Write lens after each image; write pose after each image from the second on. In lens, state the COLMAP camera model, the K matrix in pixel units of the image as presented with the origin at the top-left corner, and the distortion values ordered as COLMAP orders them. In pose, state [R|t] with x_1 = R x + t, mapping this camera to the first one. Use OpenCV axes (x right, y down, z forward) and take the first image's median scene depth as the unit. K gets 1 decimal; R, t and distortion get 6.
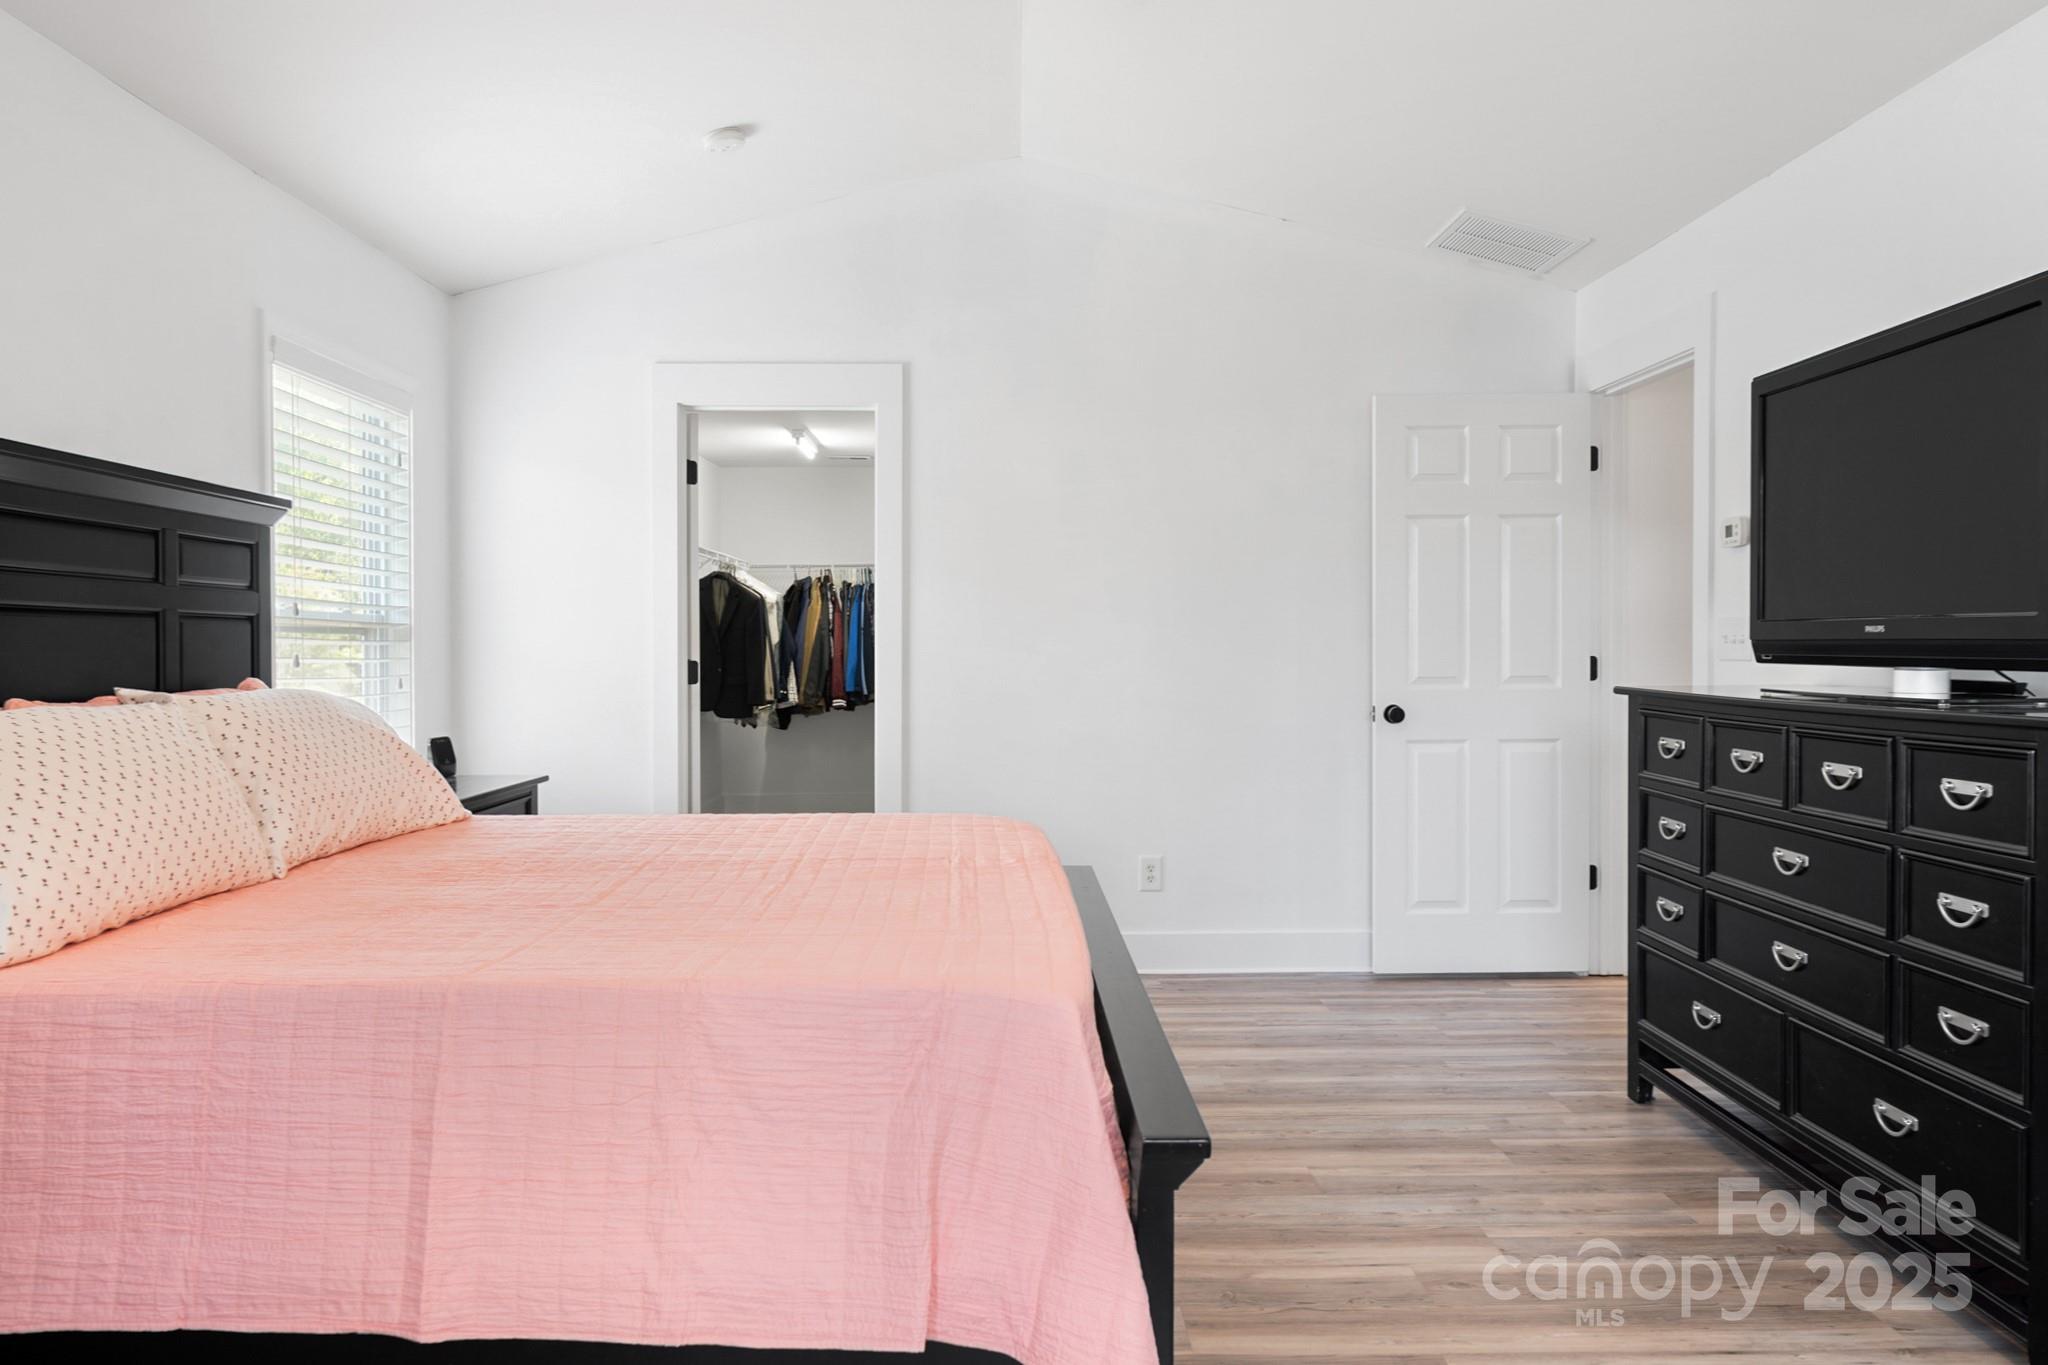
lens RADIAL K [[1420.4, 0, 1024.0], [0, 1420.4, 682.5], [0, 0, 1]] dist [-0.001547, -0.001909]
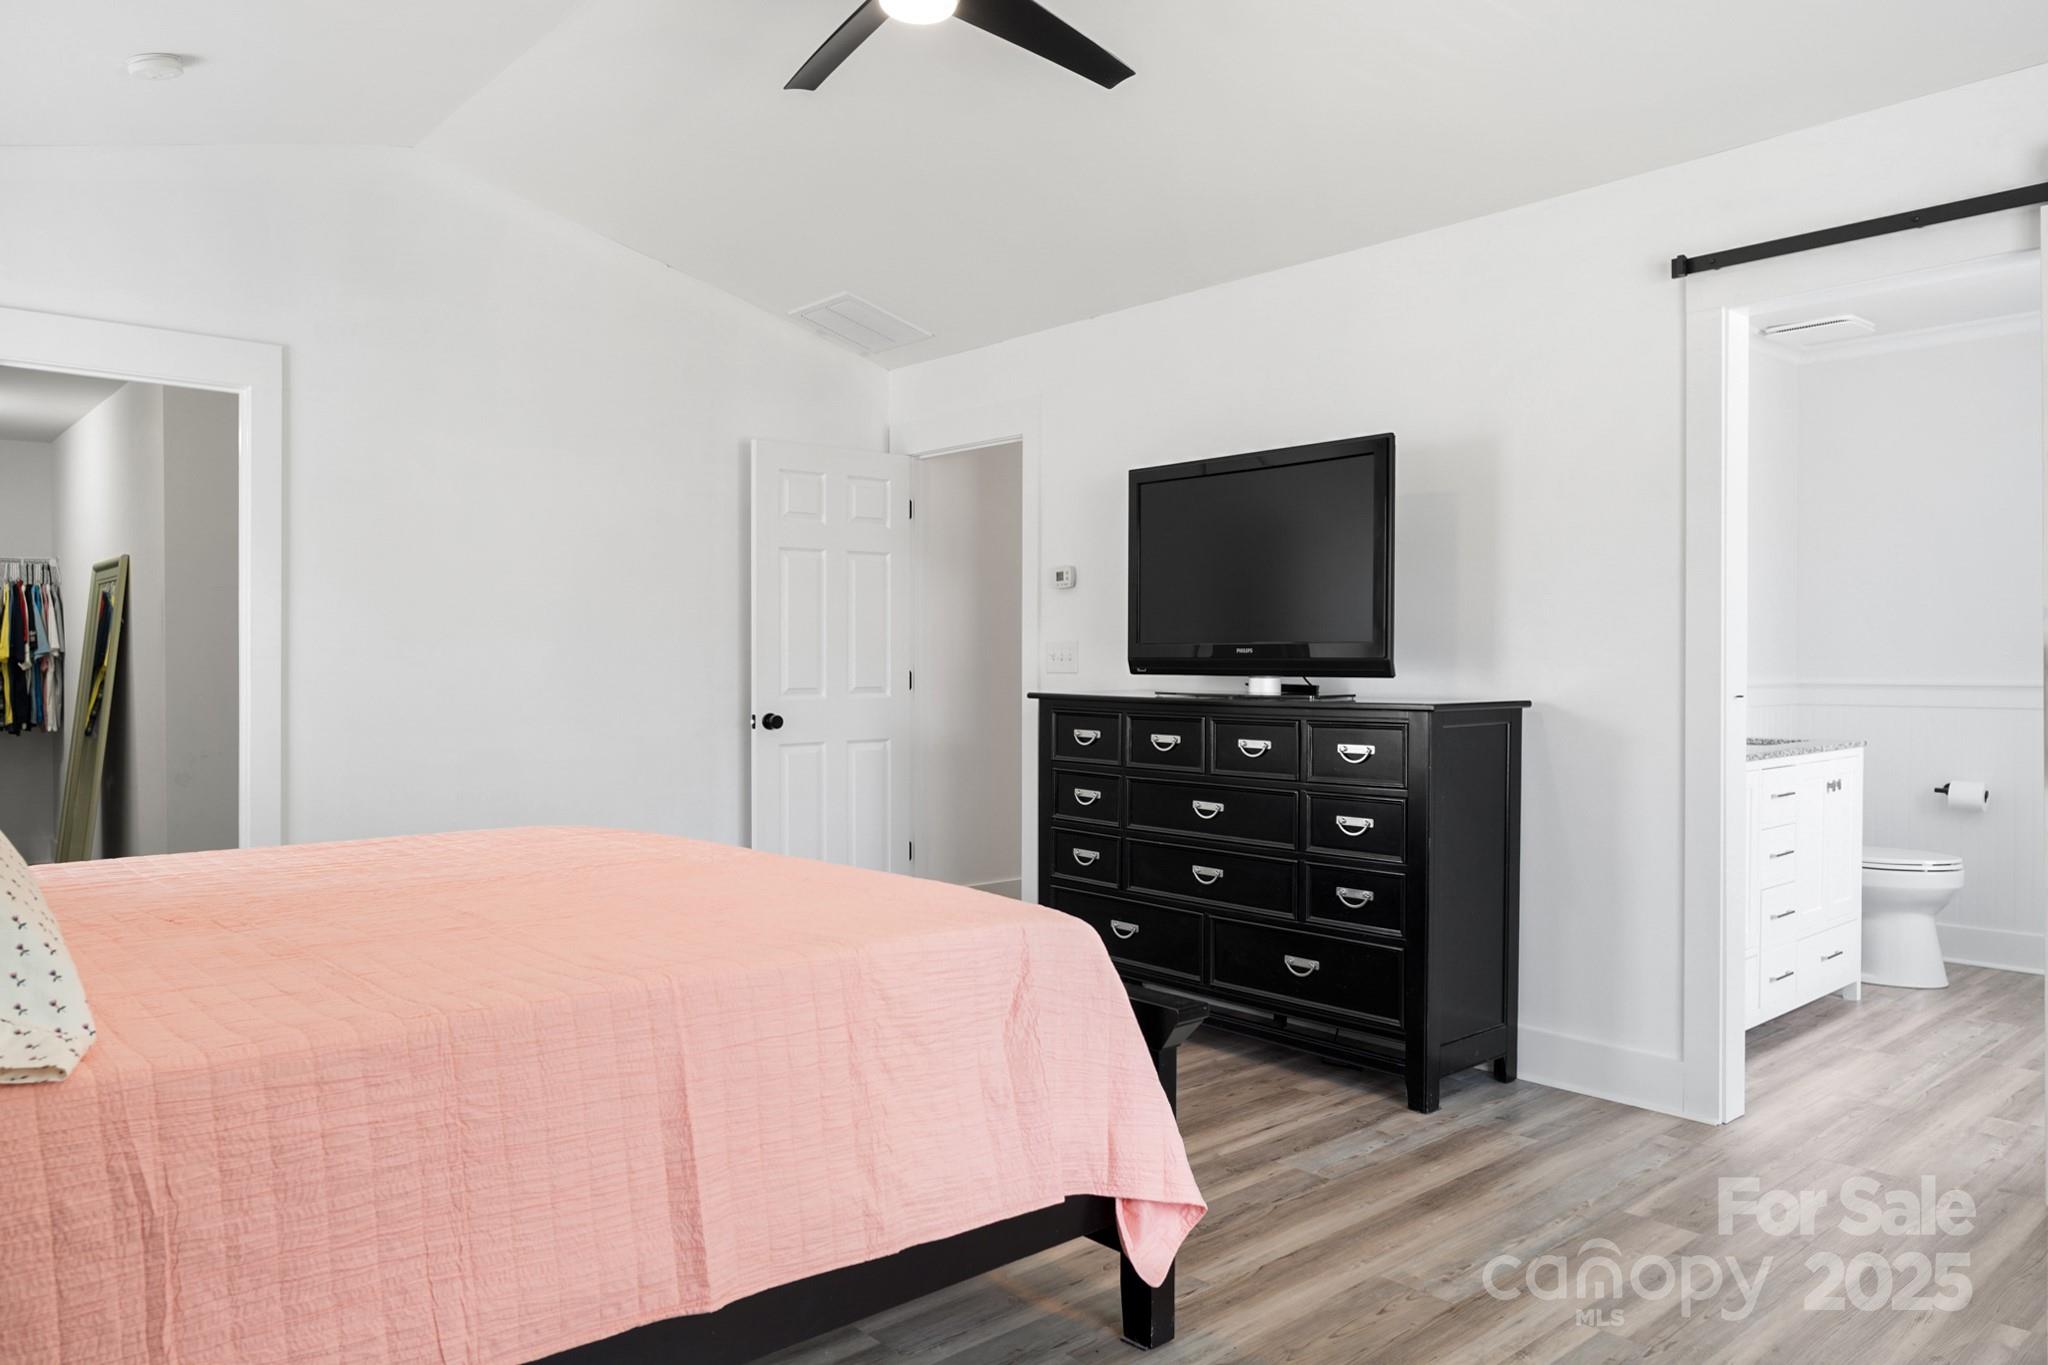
lens RADIAL K [[1415.4, 0, 1025.7], [0, 1415.4, 696.6], [0, 0, 1]] dist [-0.001712, 0.002038]
pose [[0.750930, -0.012626, 0.660261, -0.902483], [0.014379, 0.999893, 0.002767, 0.005802], [-0.660225, 0.007416, 0.751031, 0.045945]]
